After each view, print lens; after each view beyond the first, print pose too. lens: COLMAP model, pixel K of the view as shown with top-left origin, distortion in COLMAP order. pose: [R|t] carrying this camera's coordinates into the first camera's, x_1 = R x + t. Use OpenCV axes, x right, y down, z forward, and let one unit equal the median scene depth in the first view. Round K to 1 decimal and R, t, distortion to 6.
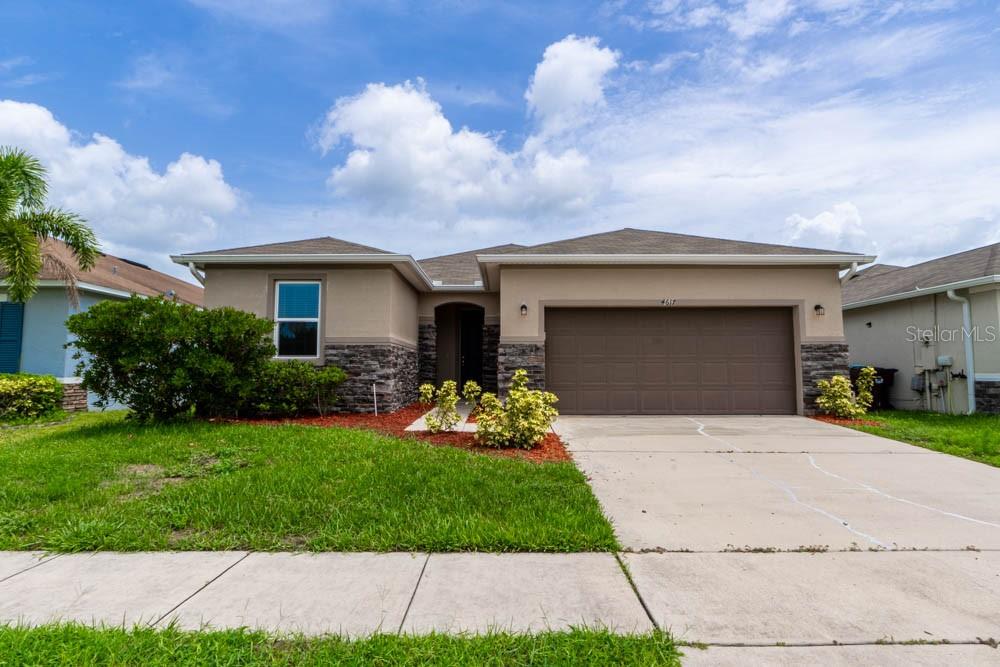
lens RADIAL K [[547.1, 0, 499.3], [0, 547.1, 315.7], [0, 0, 1]] dist [-0.011711, 0.000181]
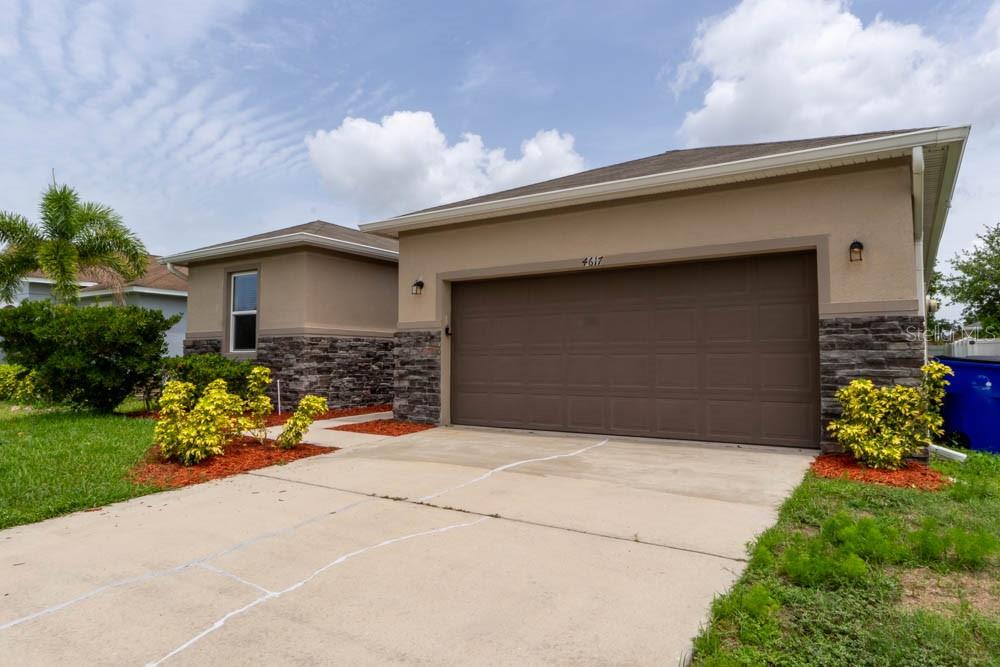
lens RADIAL K [[658.2, 0, 475.7], [0, 658.2, 329.4], [0, 0, 1]] dist [-0.000321, 0.000383]
pose [[0.819201, -0.027445, -0.572849, 0.642447], [0.055215, 0.997989, 0.031146, 0.023826], [0.570842, -0.057144, 0.819069, 0.278439]]
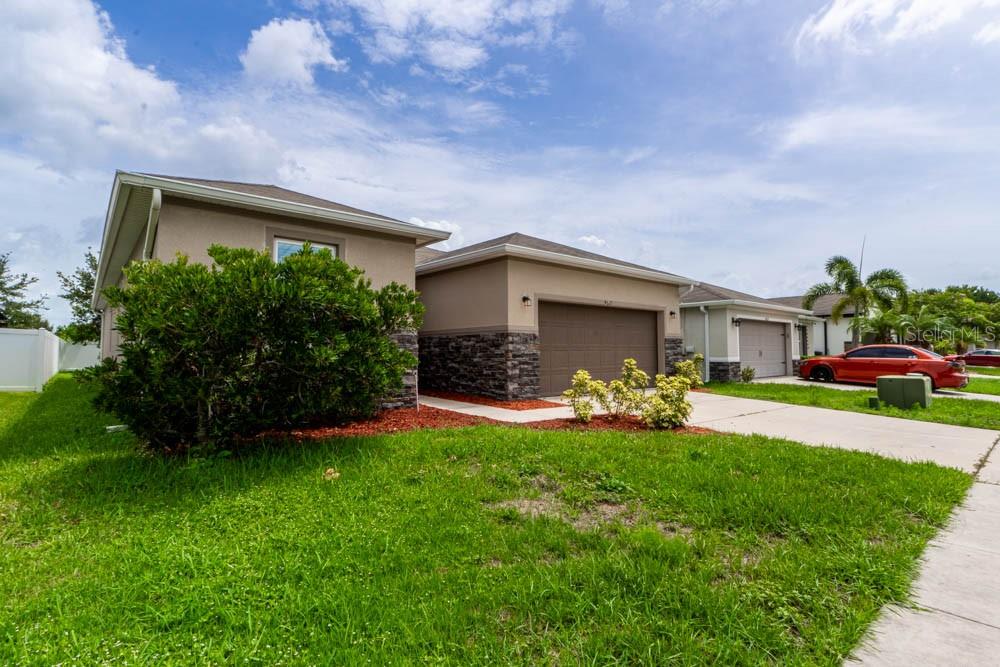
lens RADIAL K [[491.7, 0, 500.0], [0, 491.7, 333.5], [0, 0, 1]] dist [-0.000457, -0.000232]
pose [[0.755361, 0.023762, 0.654879, -0.617349], [-0.064001, 0.997240, 0.037637, 0.019442], [-0.652177, -0.070342, 0.754796, 0.306259]]
